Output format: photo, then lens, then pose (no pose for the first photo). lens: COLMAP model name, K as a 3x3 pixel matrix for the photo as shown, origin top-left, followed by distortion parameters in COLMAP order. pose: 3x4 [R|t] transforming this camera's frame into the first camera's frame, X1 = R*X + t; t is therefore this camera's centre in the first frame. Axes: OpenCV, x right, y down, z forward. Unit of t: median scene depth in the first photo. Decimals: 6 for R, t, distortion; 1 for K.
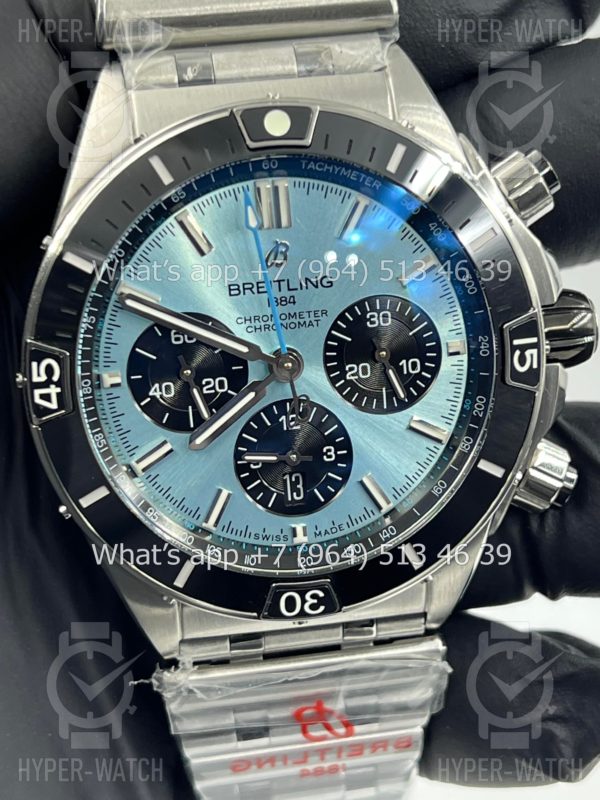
lens RADIAL K [[1915.8, 0, 304.7], [0, 1915.8, 398.3], [0, 0, 1]] dist [0.201920, 0.000000]
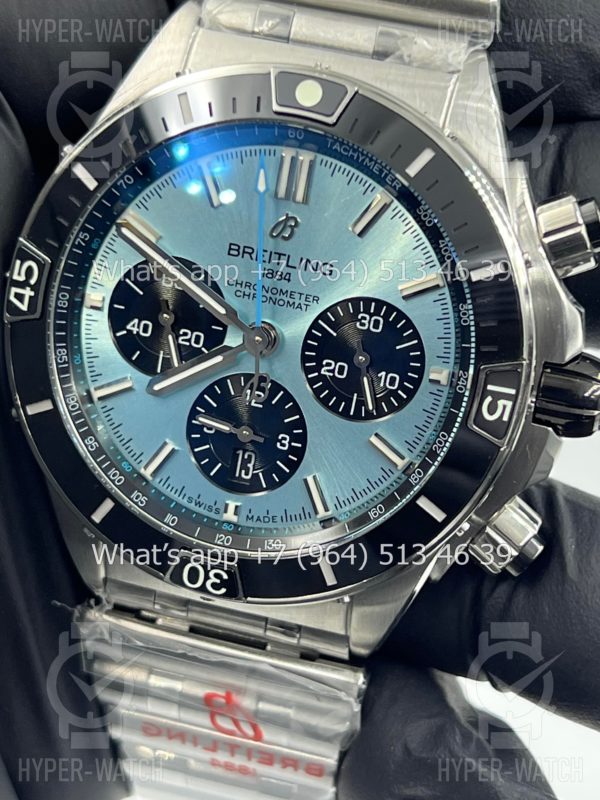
lens RADIAL K [[1915.8, 0, 299.8], [0, 1915.8, 400.3], [0, 0, 1]] dist [0.201920, 0.000000]
pose [[0.907710, 0.299344, -0.294033, 0.300197], [-0.300674, 0.952810, 0.041809, -0.034224], [0.292673, 0.050457, 0.954880, 0.082086]]
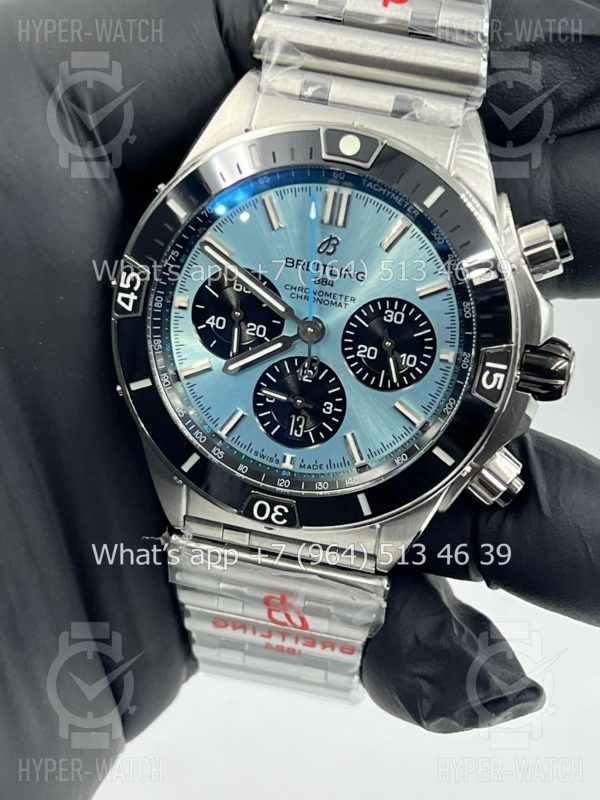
lens RADIAL K [[1915.8, 0, 296.4], [0, 1915.8, 407.6], [0, 0, 1]] dist [0.201920, 0.000000]
pose [[0.931201, 0.289149, -0.221941, 0.277605], [-0.289163, 0.956705, 0.033169, -0.007549], [0.221923, 0.033290, 0.974496, -0.243467]]
